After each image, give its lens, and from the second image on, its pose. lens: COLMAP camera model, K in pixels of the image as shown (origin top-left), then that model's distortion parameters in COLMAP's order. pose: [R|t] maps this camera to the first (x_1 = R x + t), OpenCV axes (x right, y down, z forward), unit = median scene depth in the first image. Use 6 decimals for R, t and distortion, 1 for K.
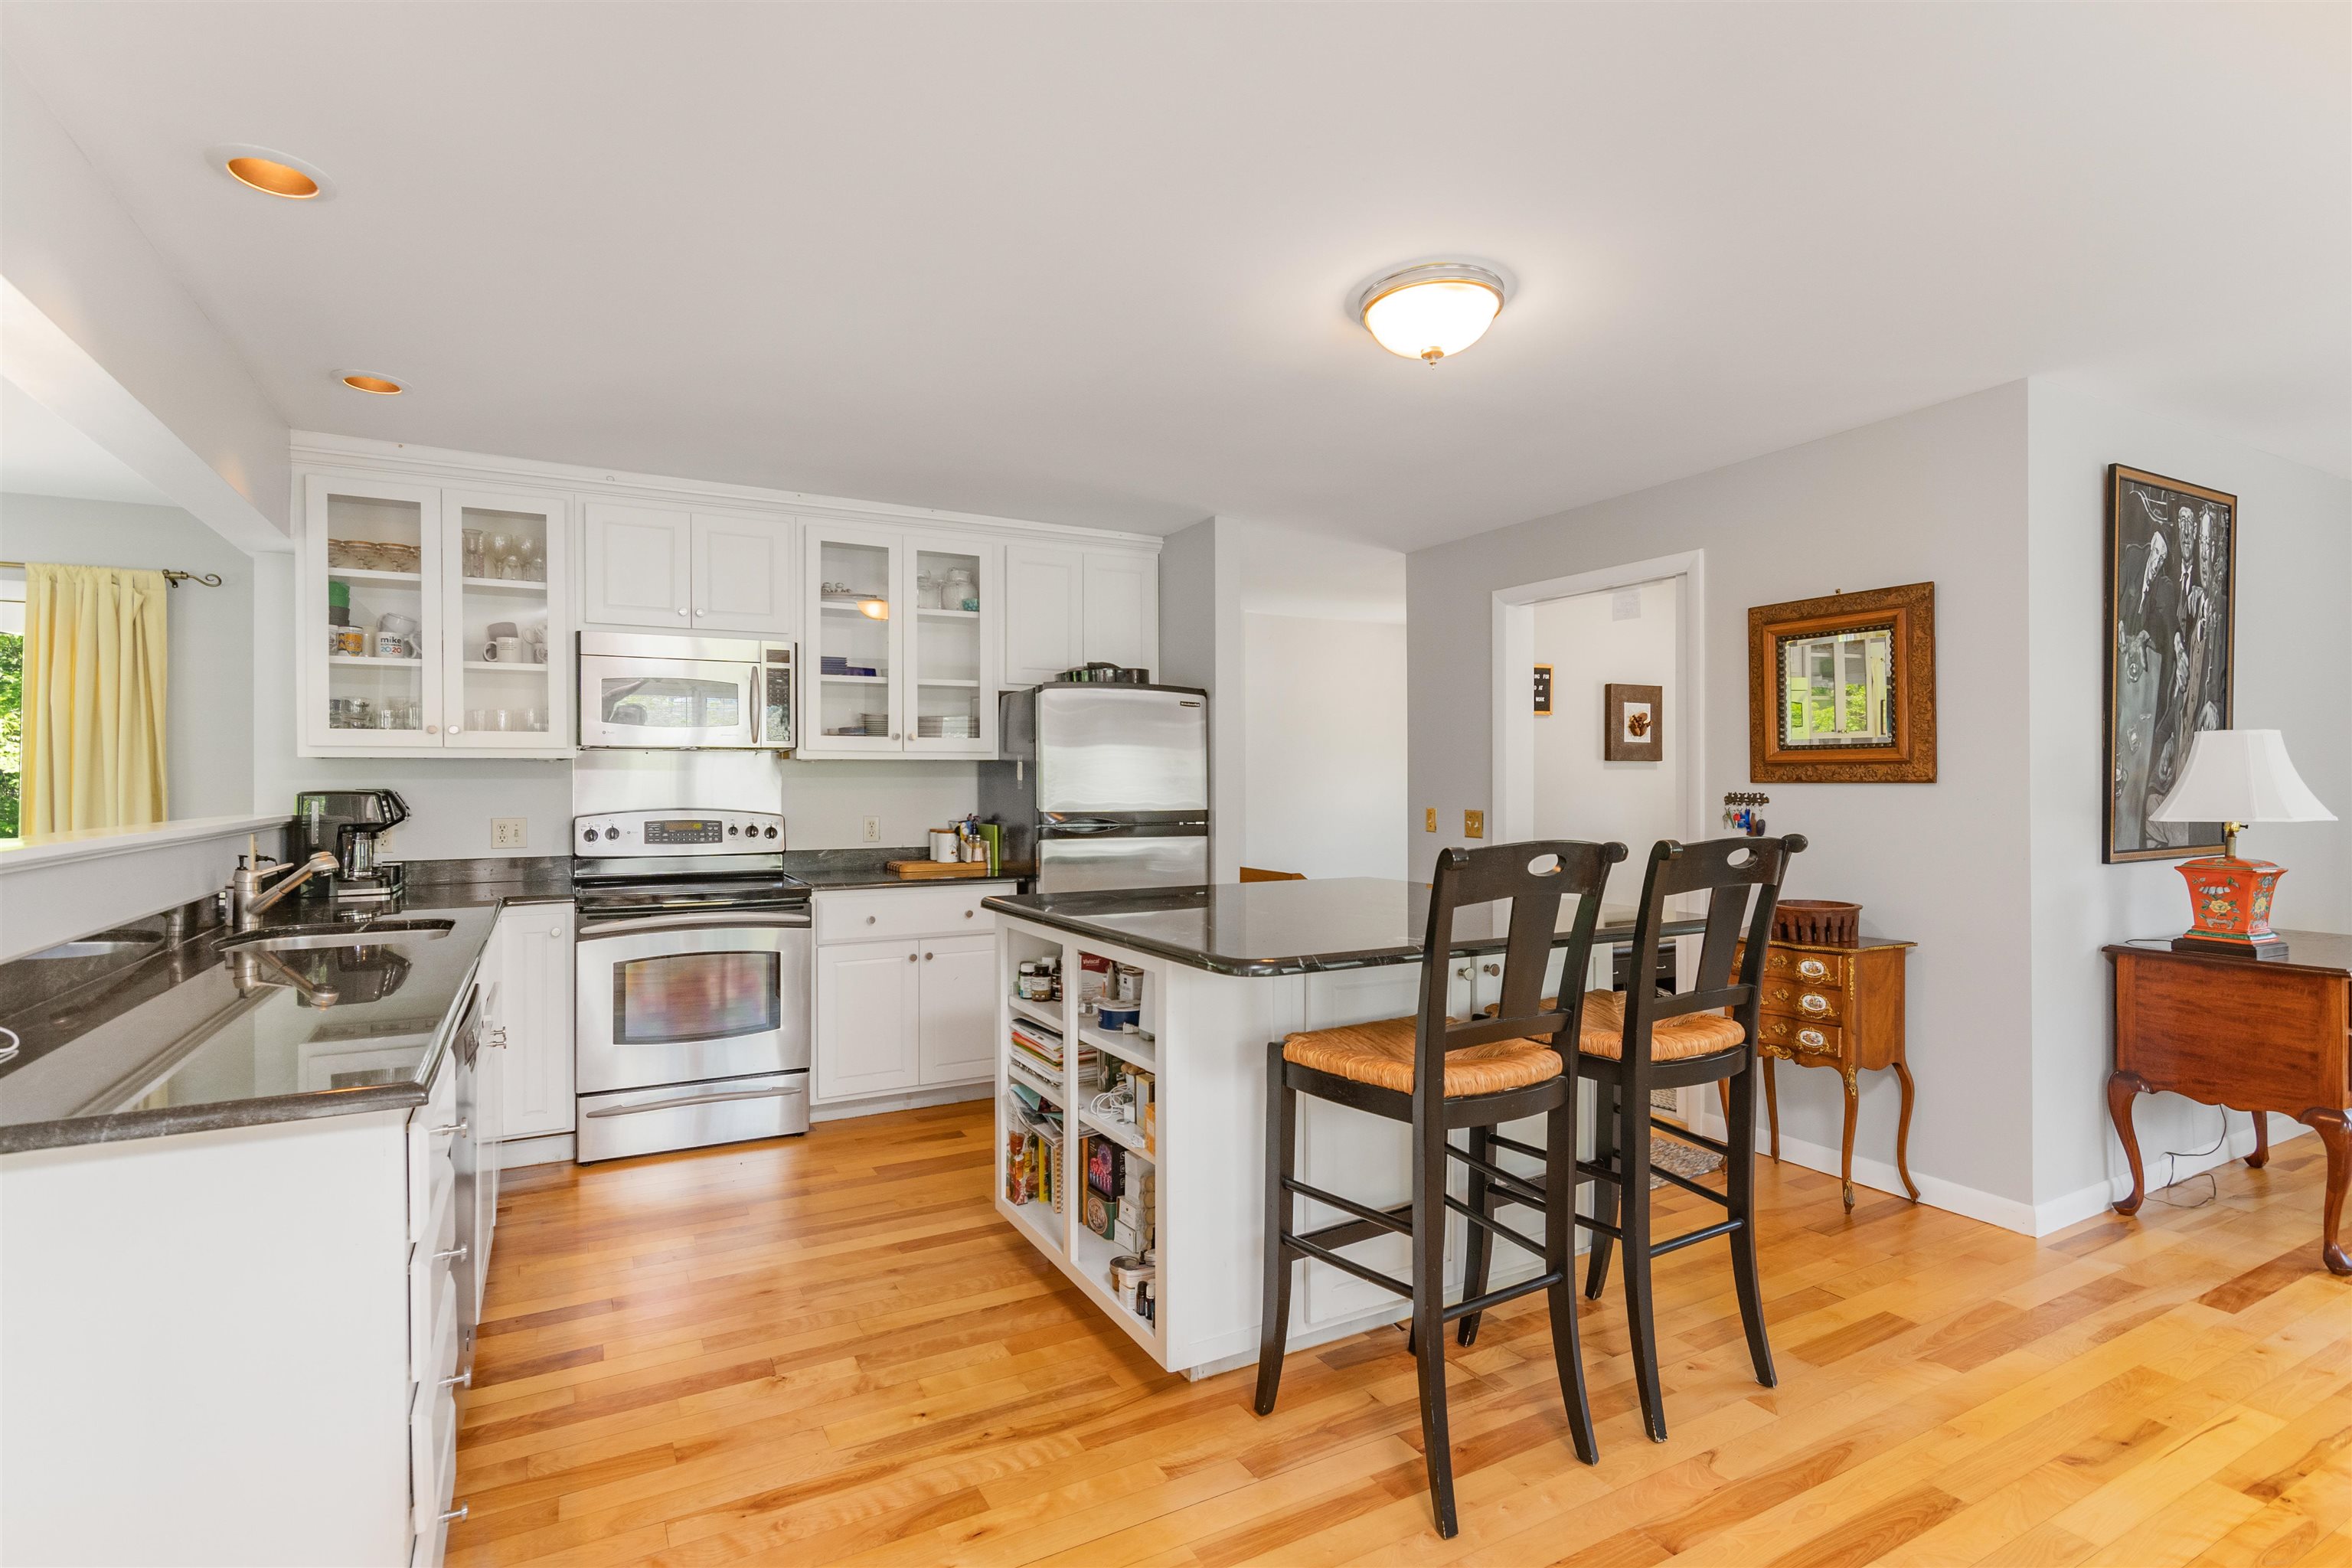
lens RADIAL K [[1129.0, 0, 1173.1], [0, 1129.0, 785.1], [0, 0, 1]] dist [-0.000341, -0.000040]
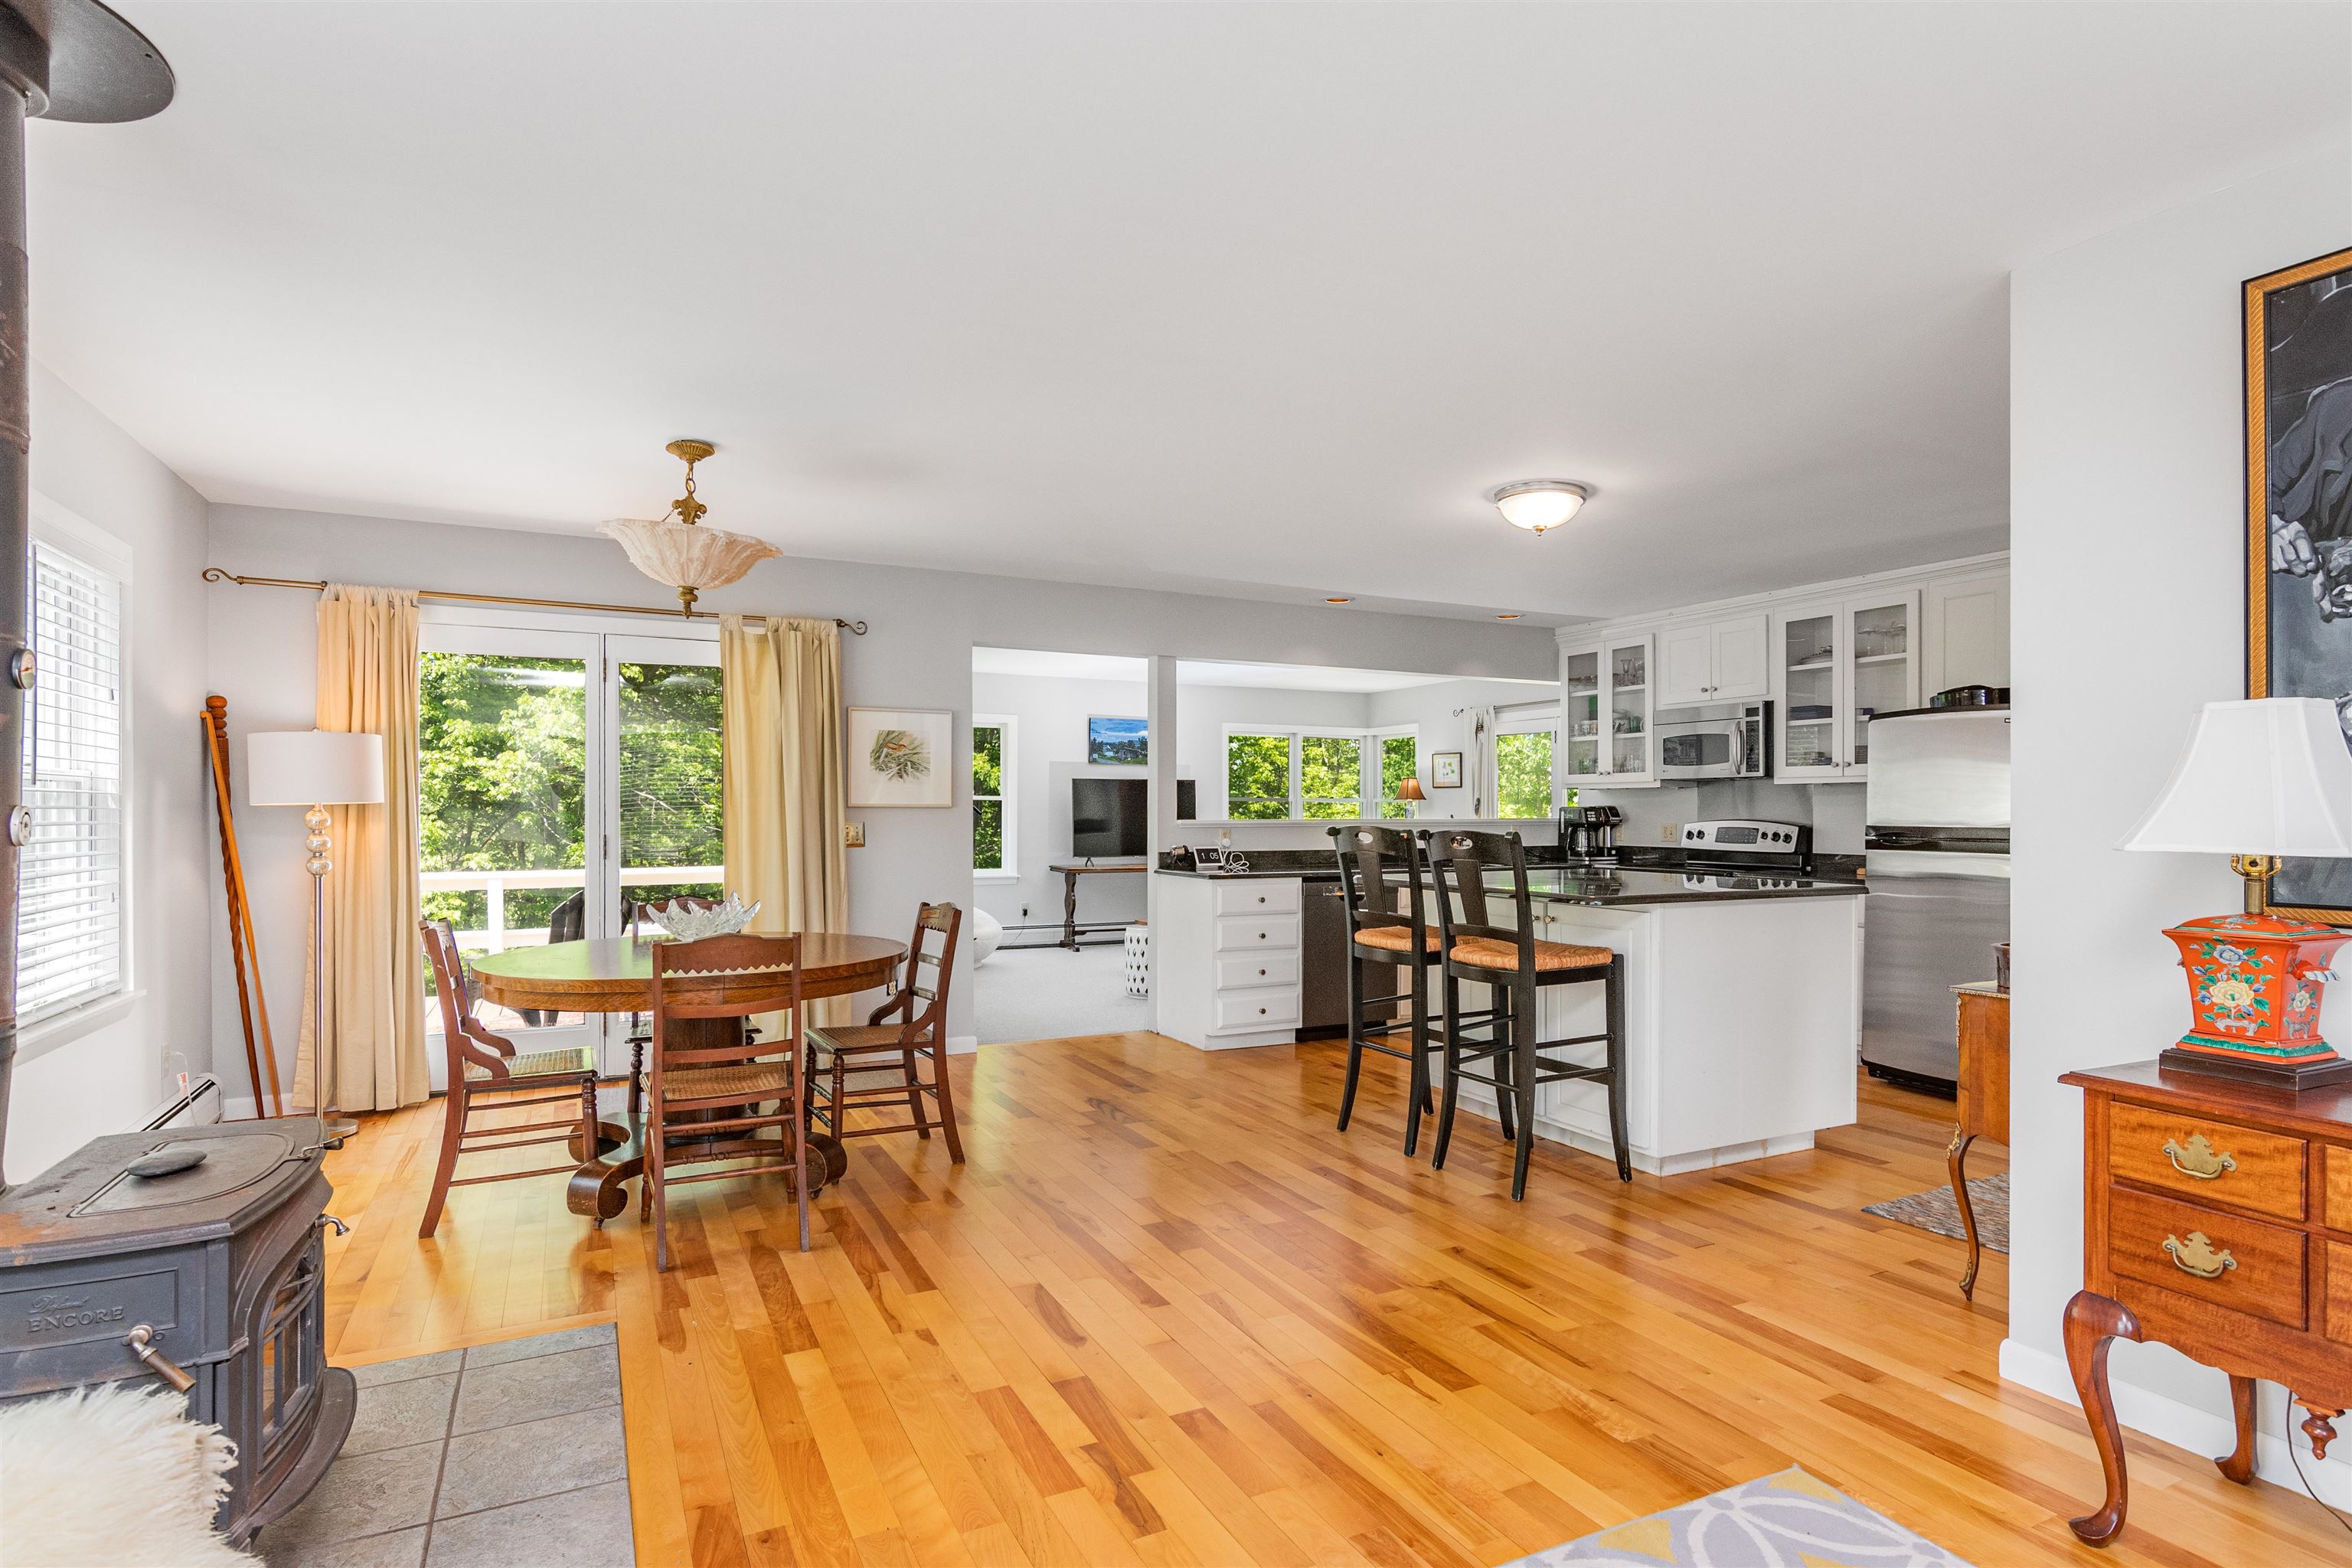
lens RADIAL K [[1204.2, 0, 1186.1], [0, 1204.2, 814.8], [0, 0, 1]] dist [0.002913, 0.001019]
pose [[-0.034768, 0.006835, -0.999372, 1.363001], [-0.003986, 0.999968, 0.006977, 0.007928], [0.999387, 0.004227, -0.034740, 0.394552]]
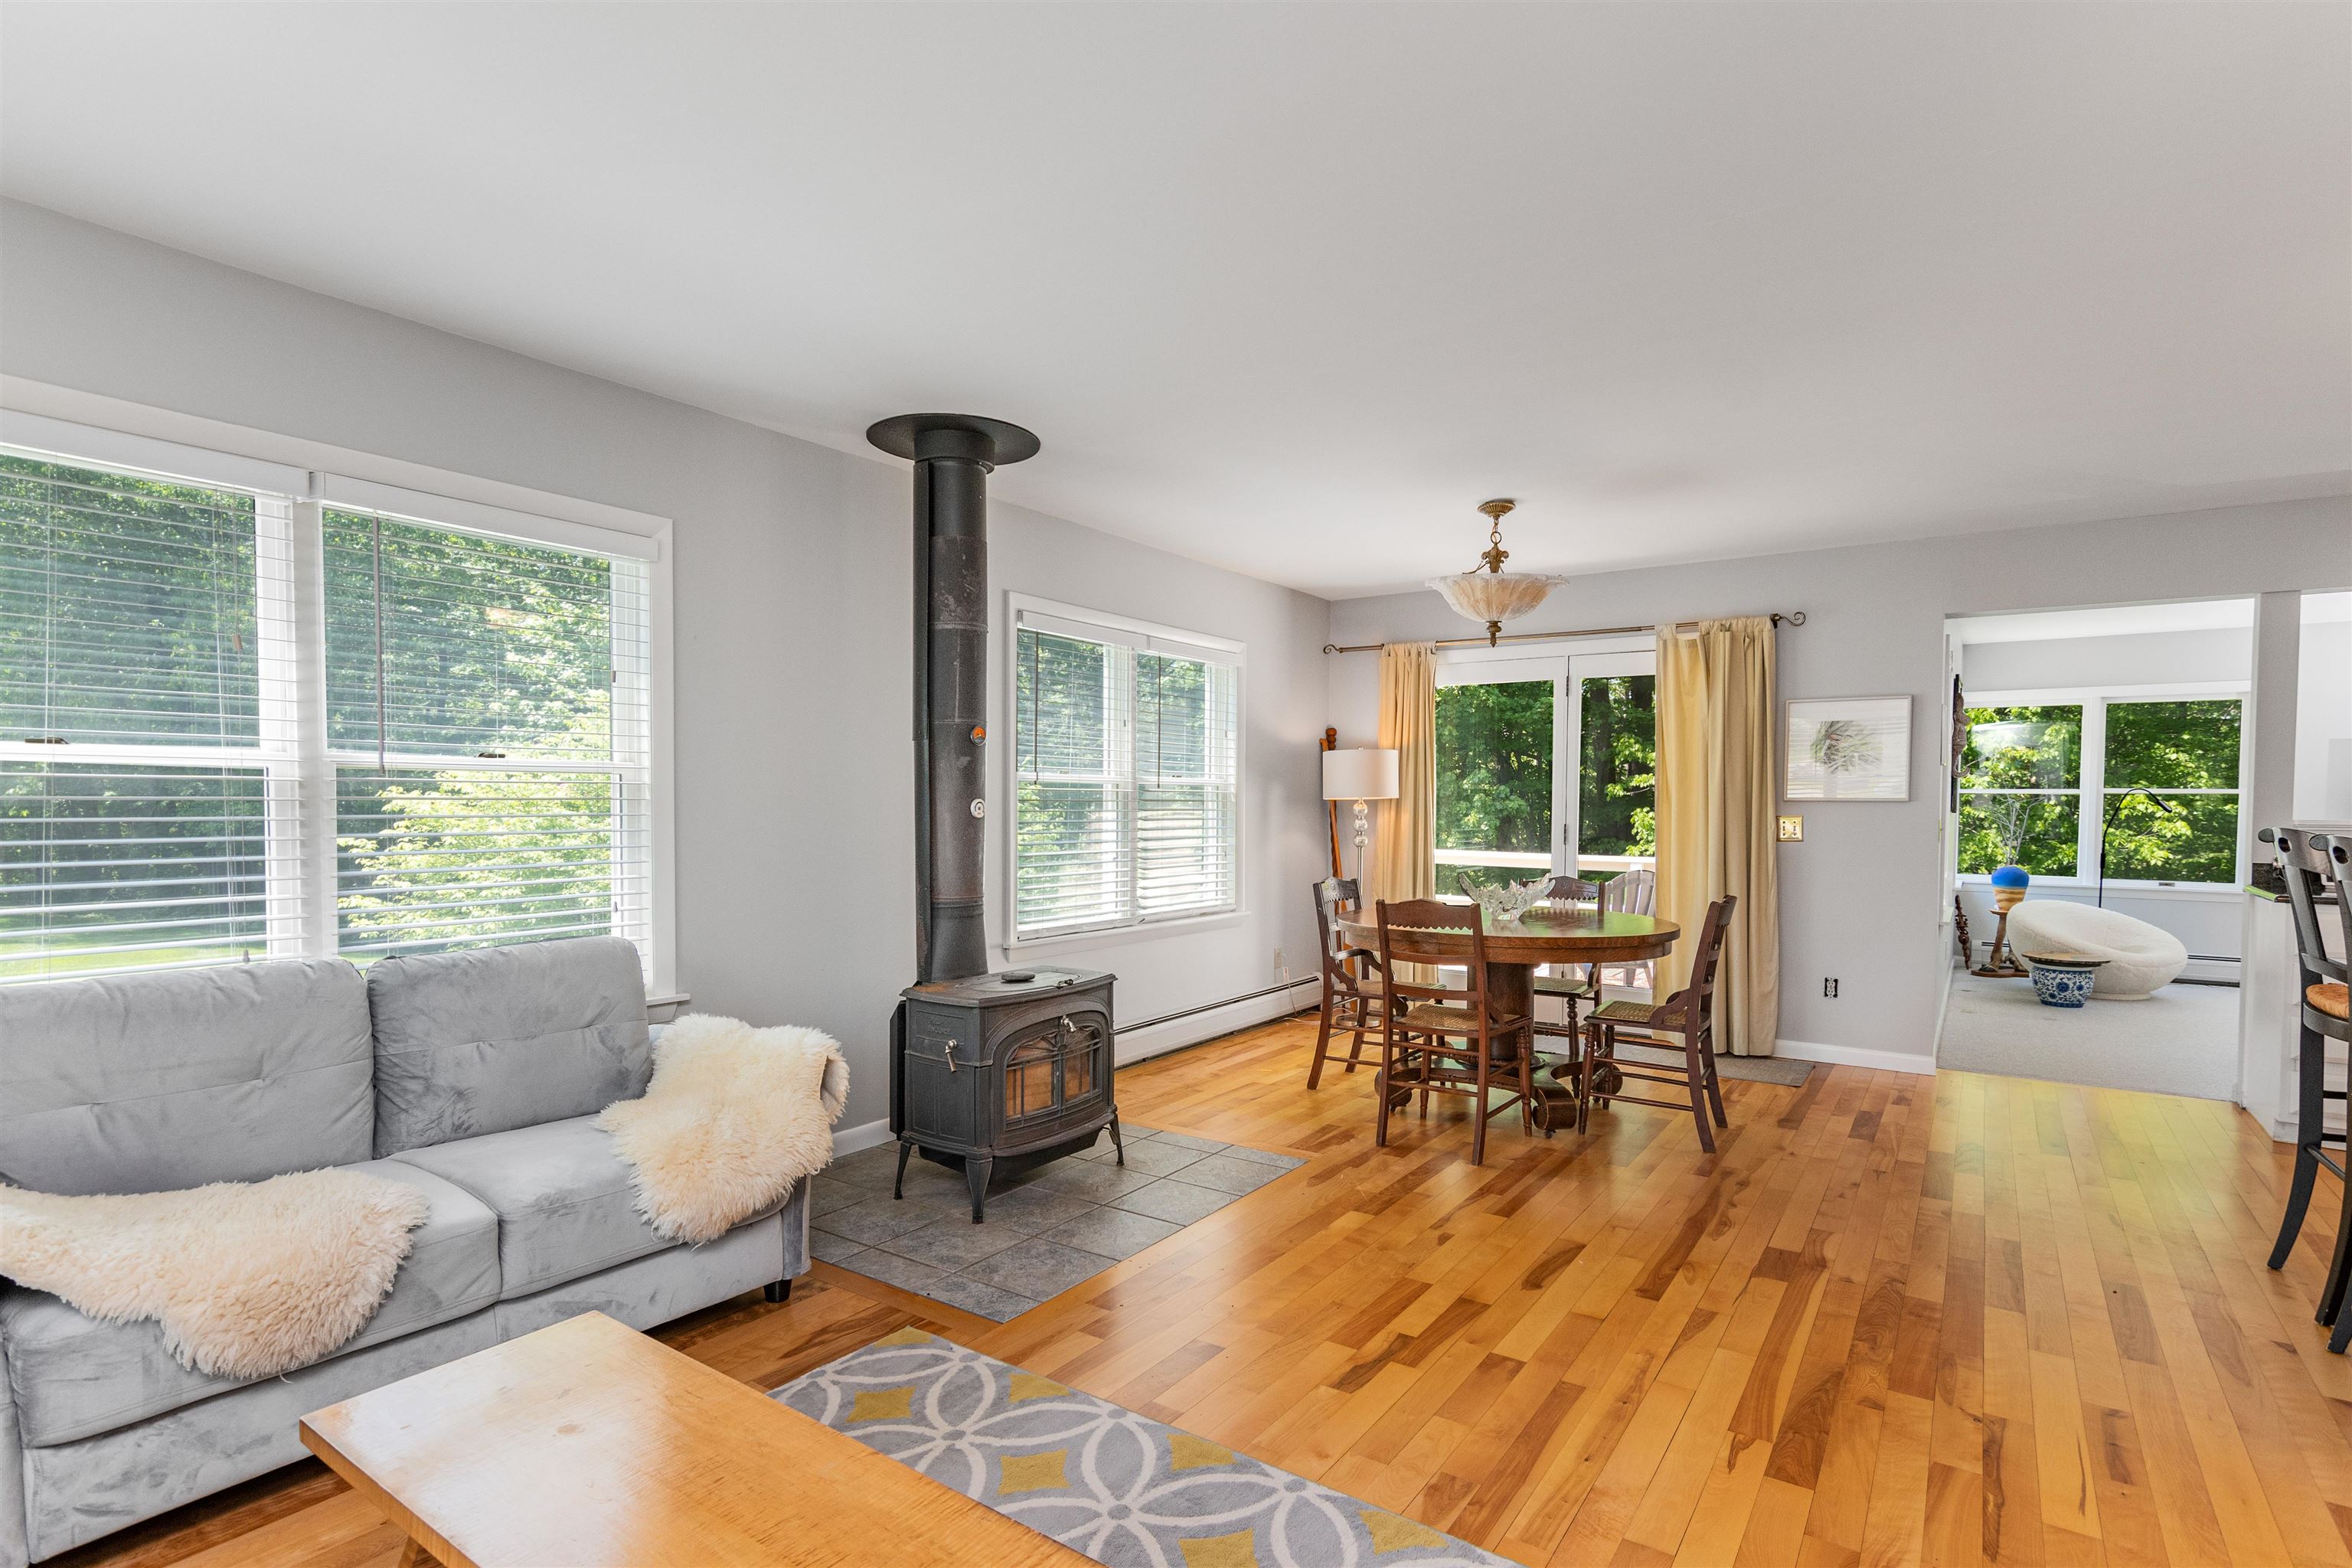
lens RADIAL K [[1169.2, 0, 1182.1], [0, 1169.2, 835.0], [0, 0, 1]] dist [0.000080, 0.000161]
pose [[-0.894865, 0.012320, -0.446167, 1.186959], [-0.002757, 0.999447, 0.033128, 0.006289], [0.446329, 0.030875, -0.894336, 0.898304]]
